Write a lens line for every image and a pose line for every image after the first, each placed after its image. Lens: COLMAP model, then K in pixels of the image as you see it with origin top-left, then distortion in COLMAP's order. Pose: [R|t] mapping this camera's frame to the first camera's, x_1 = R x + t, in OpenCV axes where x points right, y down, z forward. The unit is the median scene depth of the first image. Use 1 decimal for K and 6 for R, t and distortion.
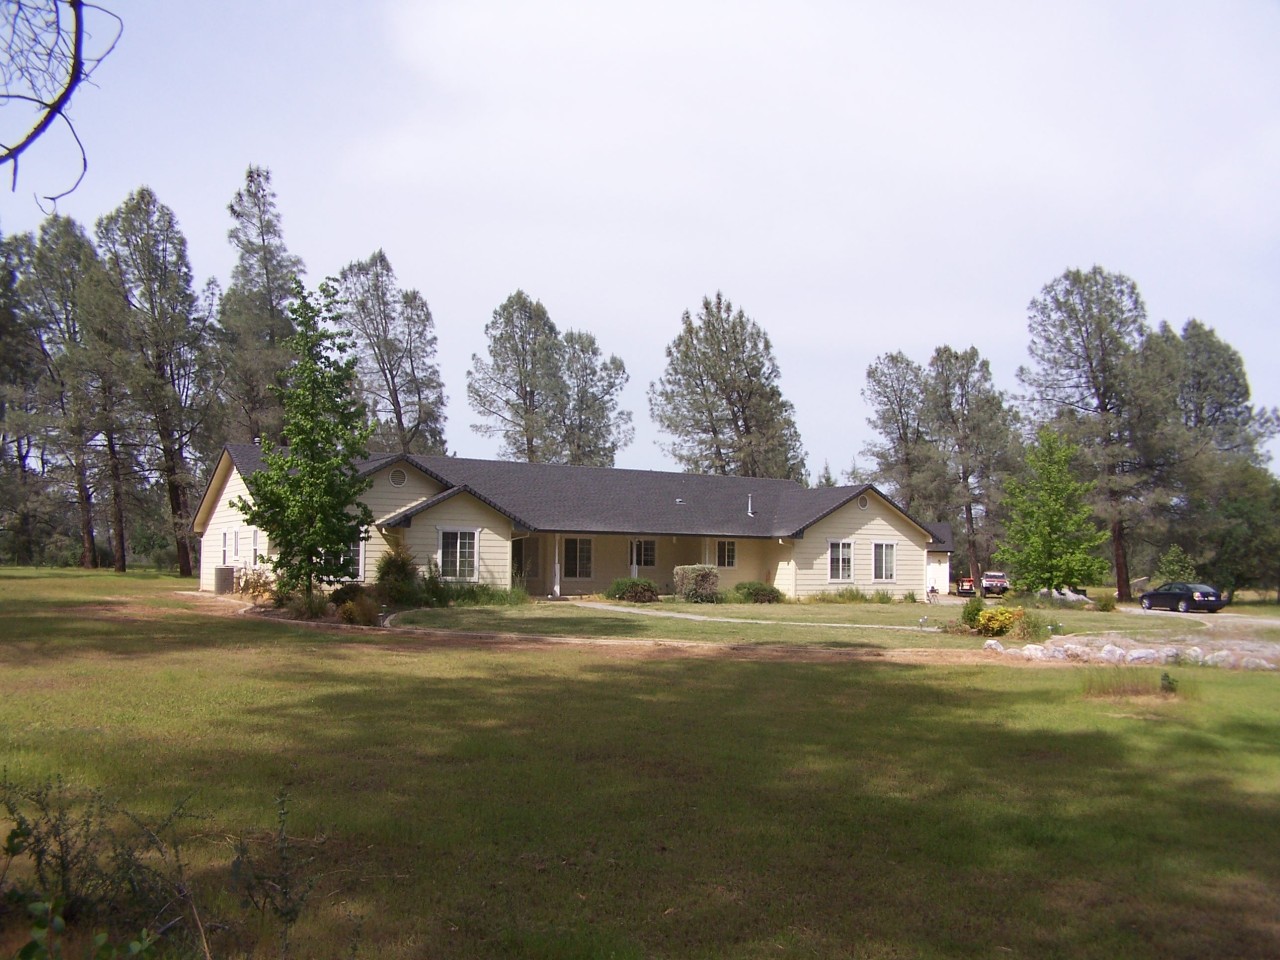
lens RADIAL K [[993.4, 0, 615.5], [0, 993.4, 489.7], [0, 0, 1]] dist [-0.149694, 0.114204]
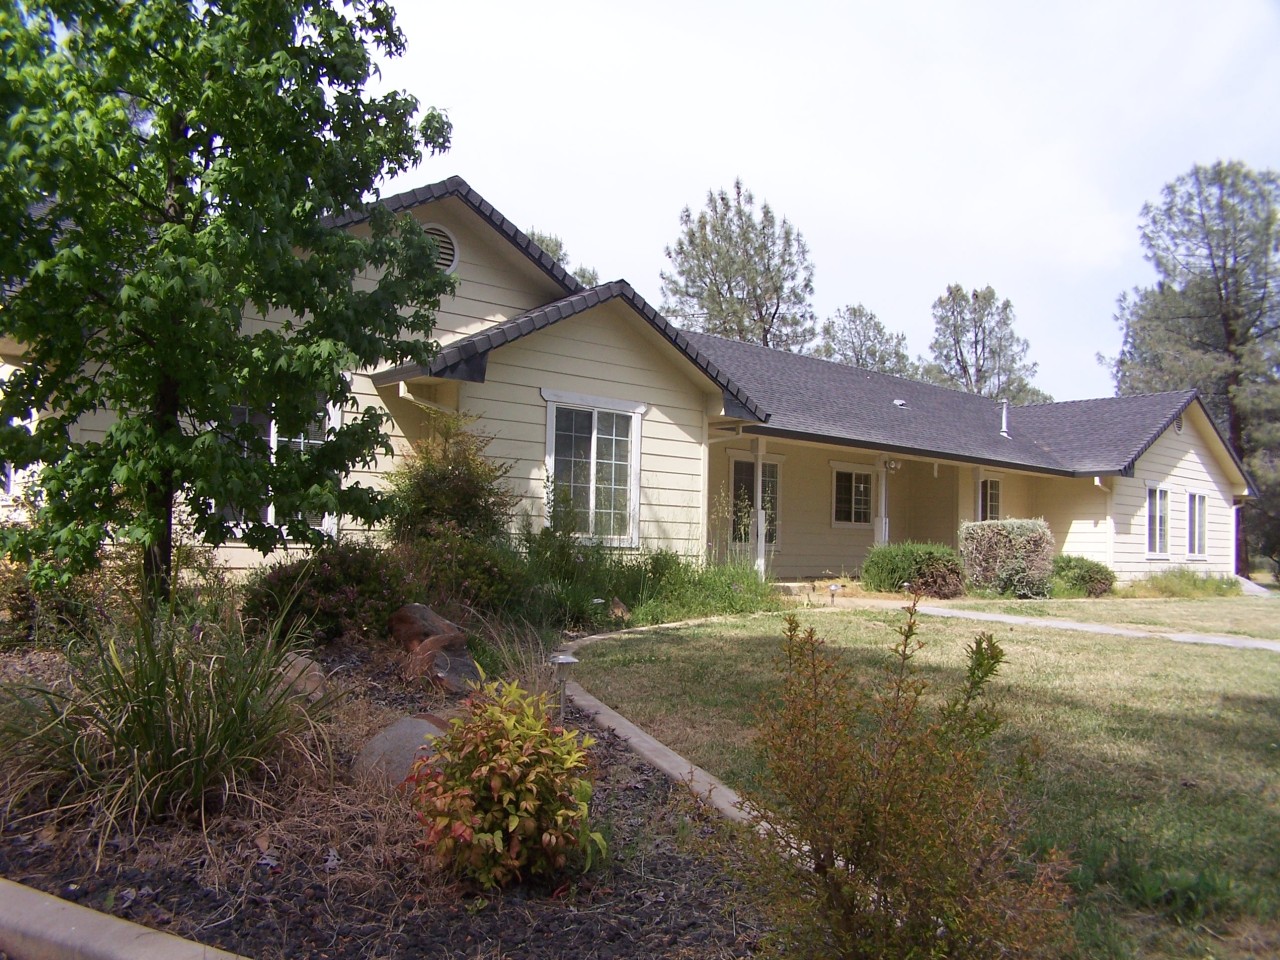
lens RADIAL K [[993.4, 0, 615.5], [0, 993.4, 489.7], [0, 0, 1]] dist [-0.149694, 0.114204]
pose [[0.992442, 0.020818, 0.120939, -0.151146], [-0.023896, 0.999425, 0.024054, 0.048751], [-0.120369, -0.026763, 0.992368, 0.490837]]
